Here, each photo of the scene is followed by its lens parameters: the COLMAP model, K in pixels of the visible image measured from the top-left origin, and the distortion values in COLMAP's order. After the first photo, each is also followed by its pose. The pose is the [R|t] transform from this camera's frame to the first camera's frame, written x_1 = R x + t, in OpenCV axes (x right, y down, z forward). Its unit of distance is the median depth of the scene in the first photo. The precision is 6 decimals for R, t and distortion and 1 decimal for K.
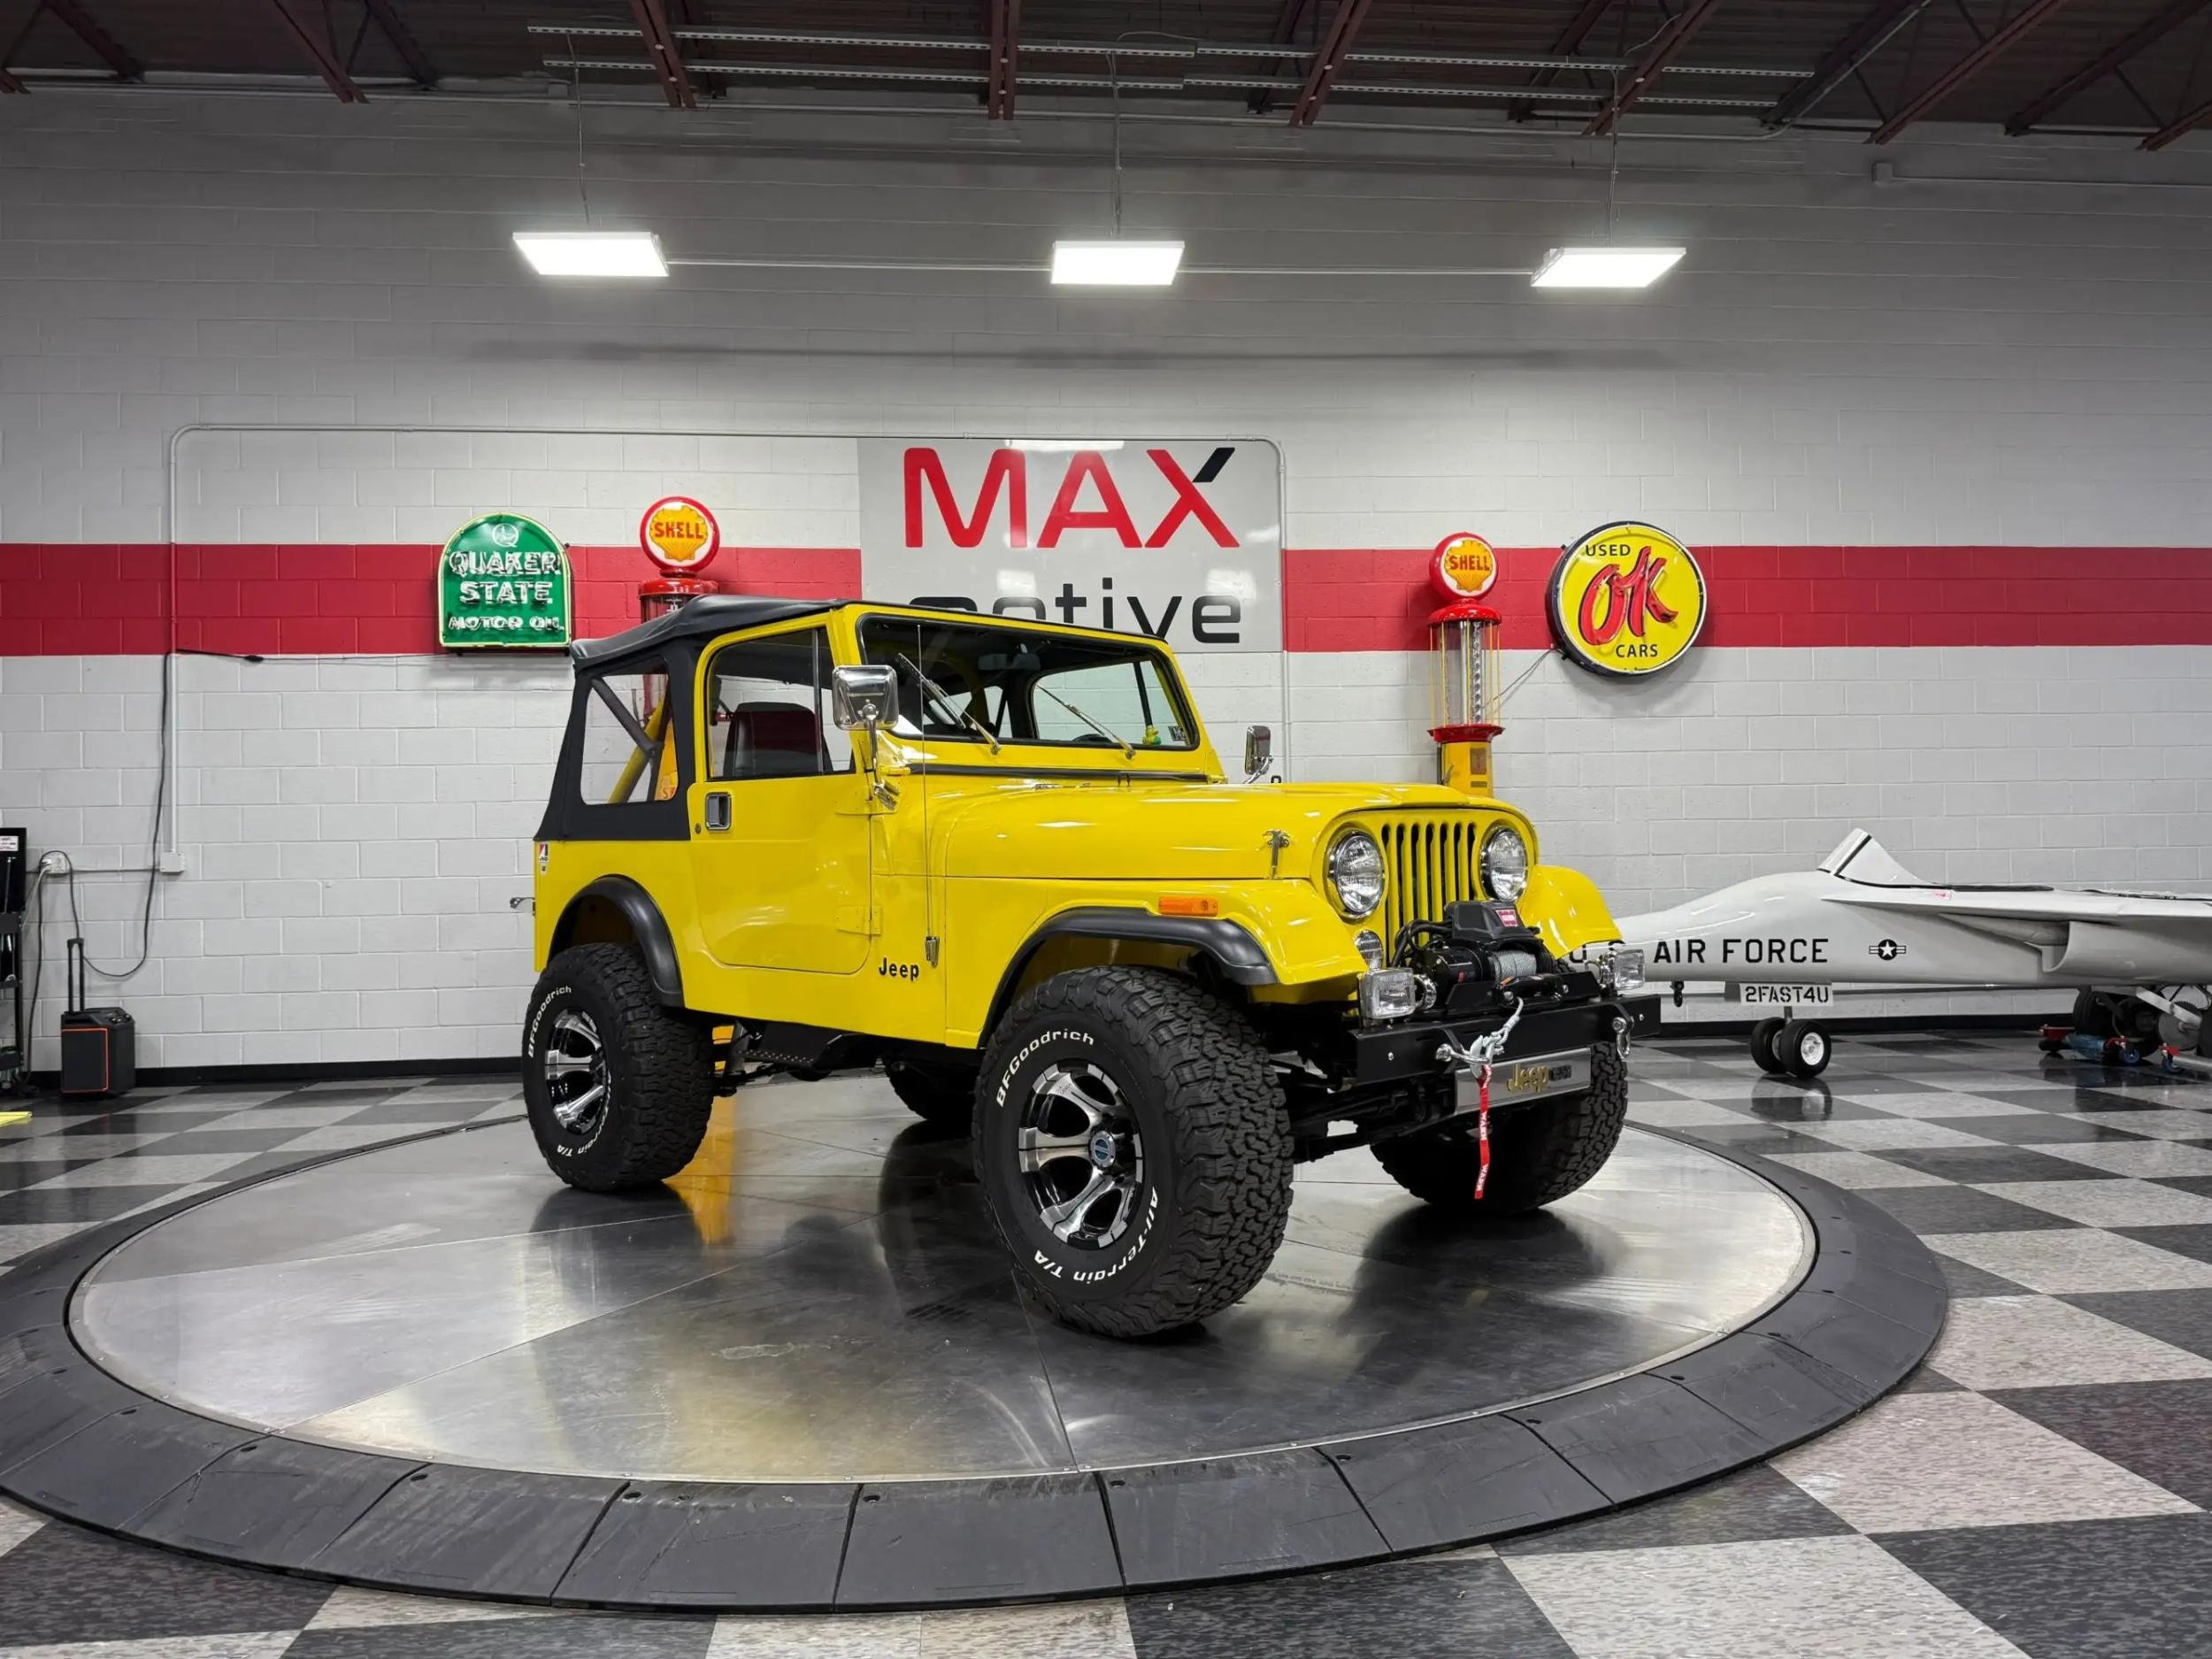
lens RADIAL K [[1557.9, 0, 1101.3], [0, 1557.9, 833.7], [0, 0, 1]] dist [0.001546, -0.009342]
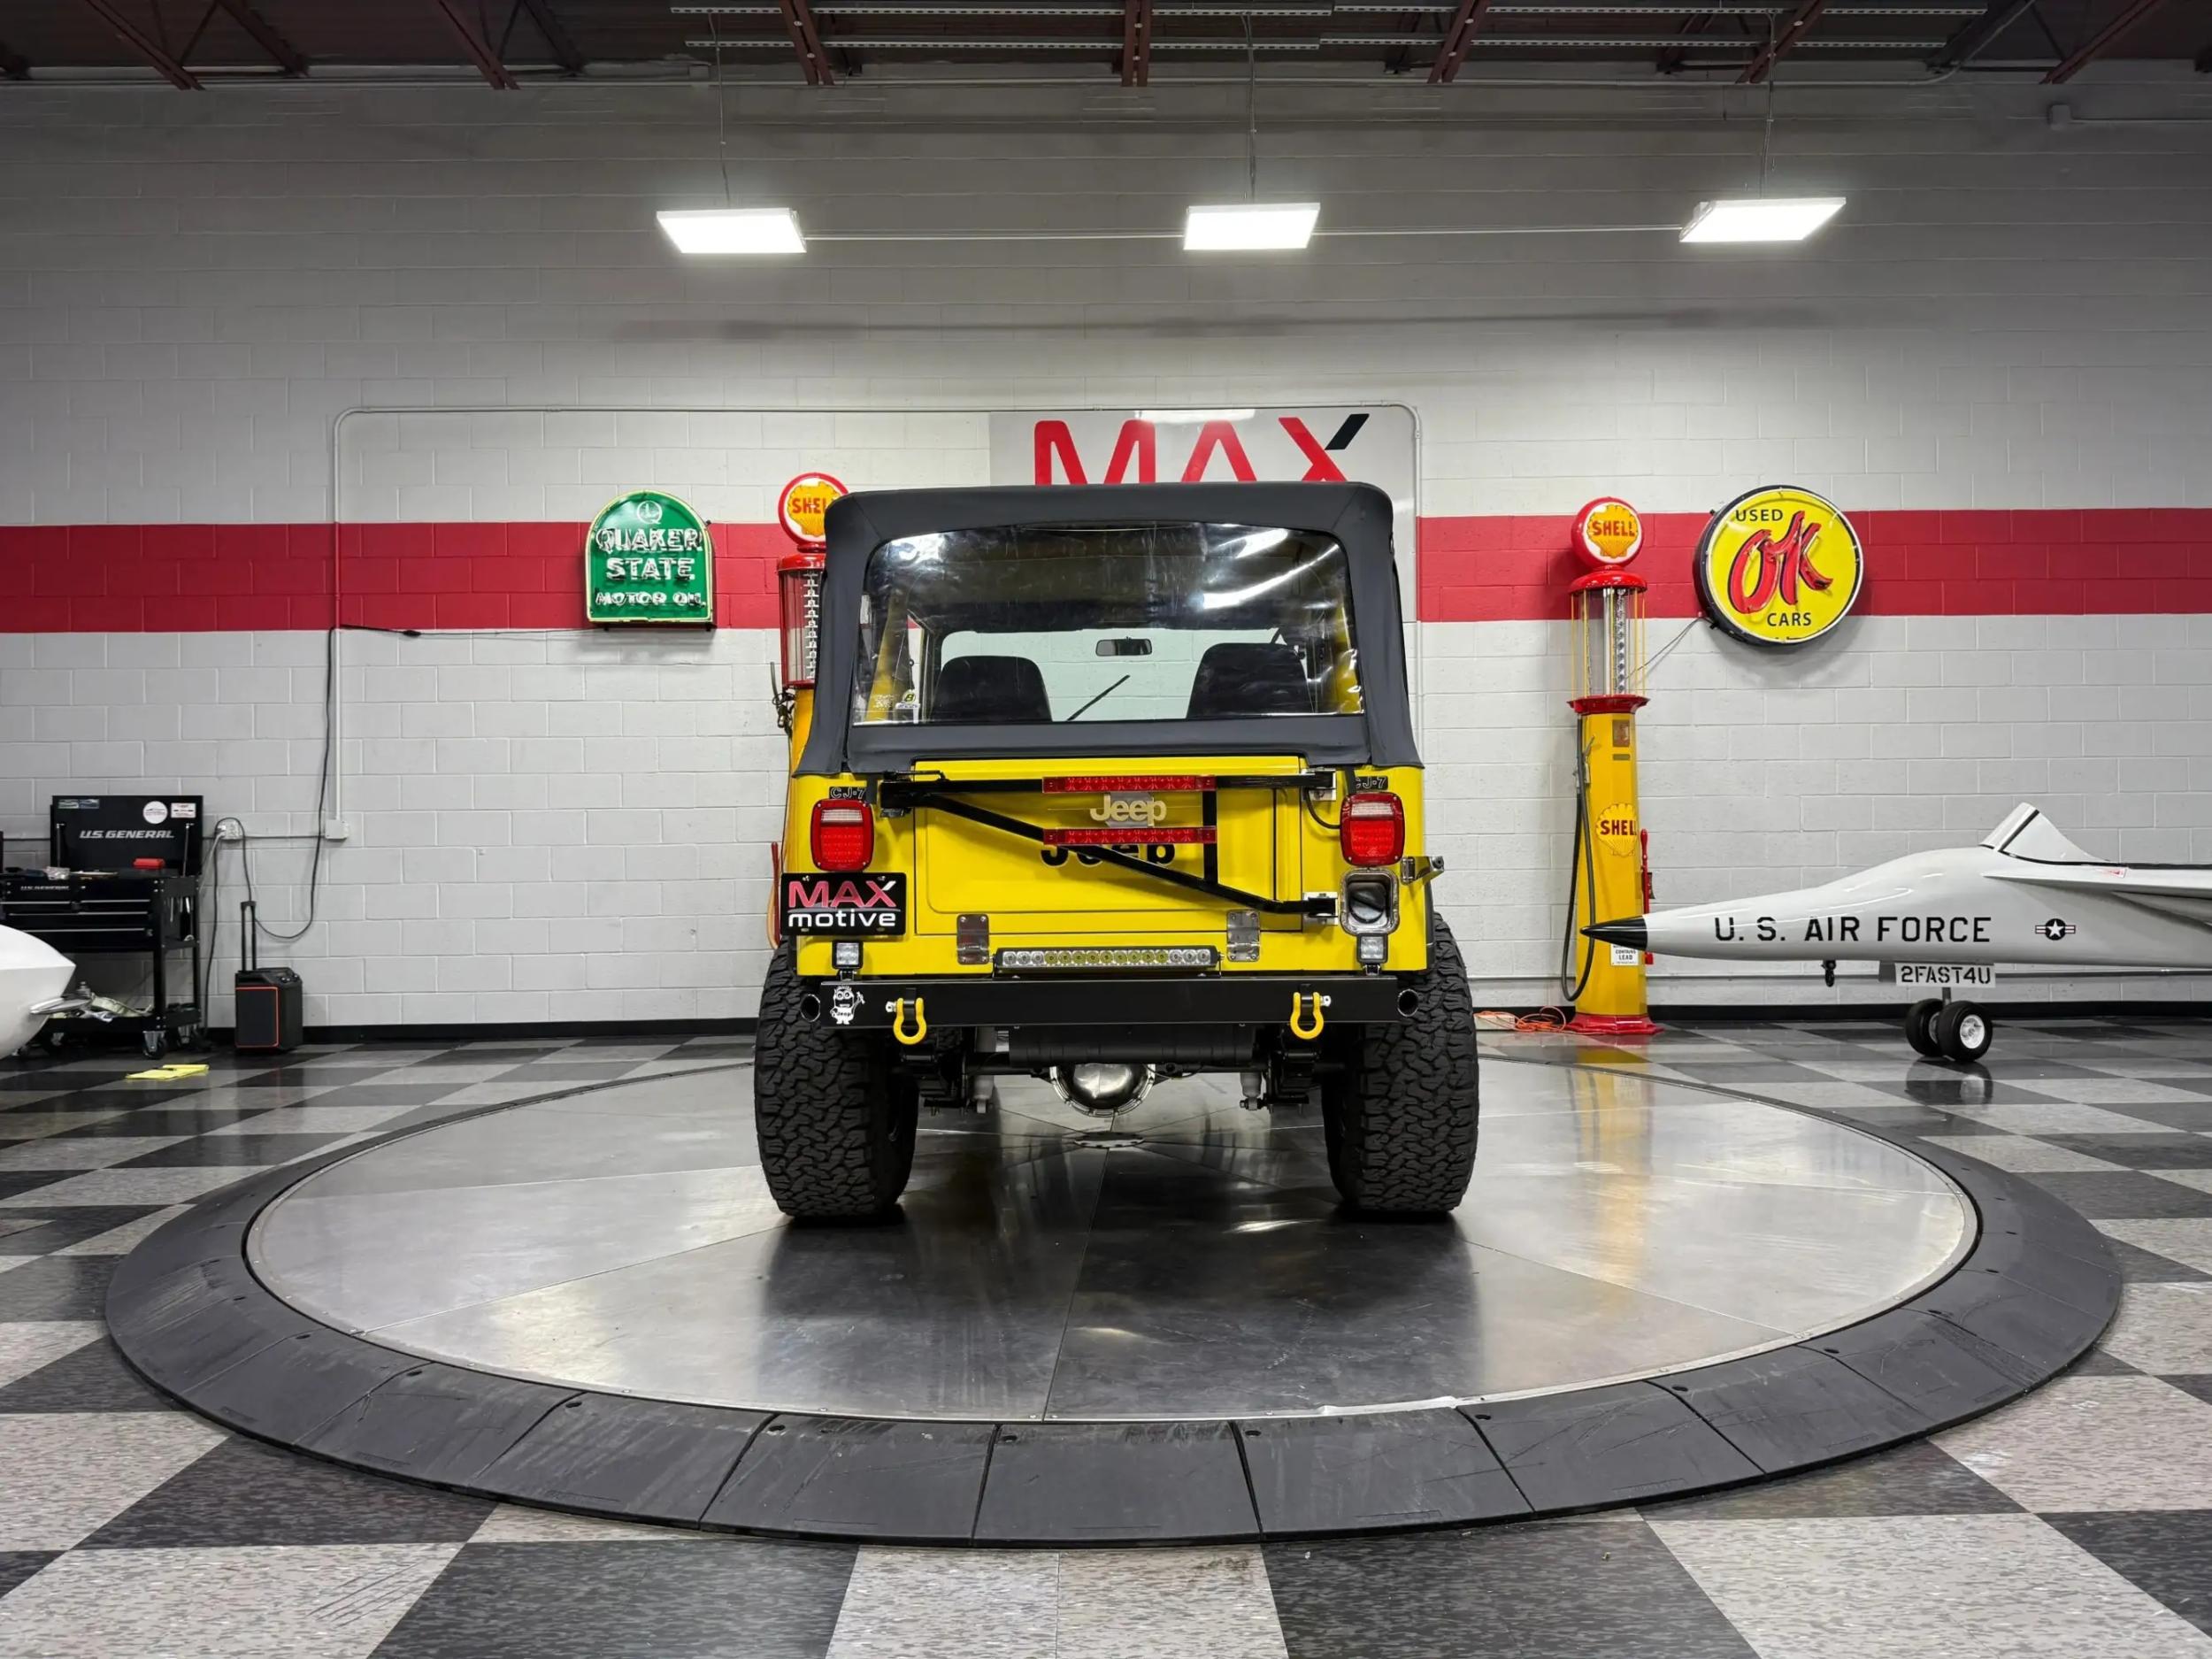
lens RADIAL K [[1559.5, 0, 1103.0], [0, 1559.5, 835.8], [0, 0, 1]] dist [-0.000807, -0.006517]
pose [[0.996840, 0.006050, -0.079207, -0.003045], [-0.005009, 0.999898, 0.013338, 0.007353], [0.079279, -0.012899, 0.996769, 0.000709]]
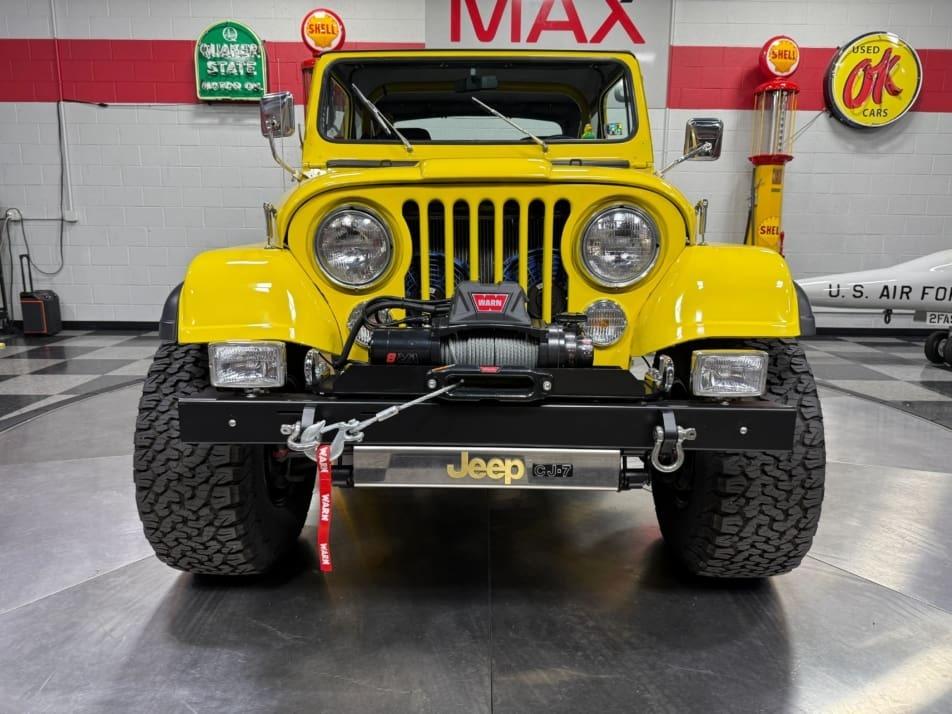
lens RADIAL K [[675.7, 0, 476.9], [0, 675.7, 360.4], [0, 0, 1]] dist [-0.005565, -0.005242]
pose [[0.995995, 0.044070, -0.077796, -0.027072], [-0.026700, 0.976988, 0.211615, 0.004208], [0.085331, -0.208690, 0.974252, 0.228596]]
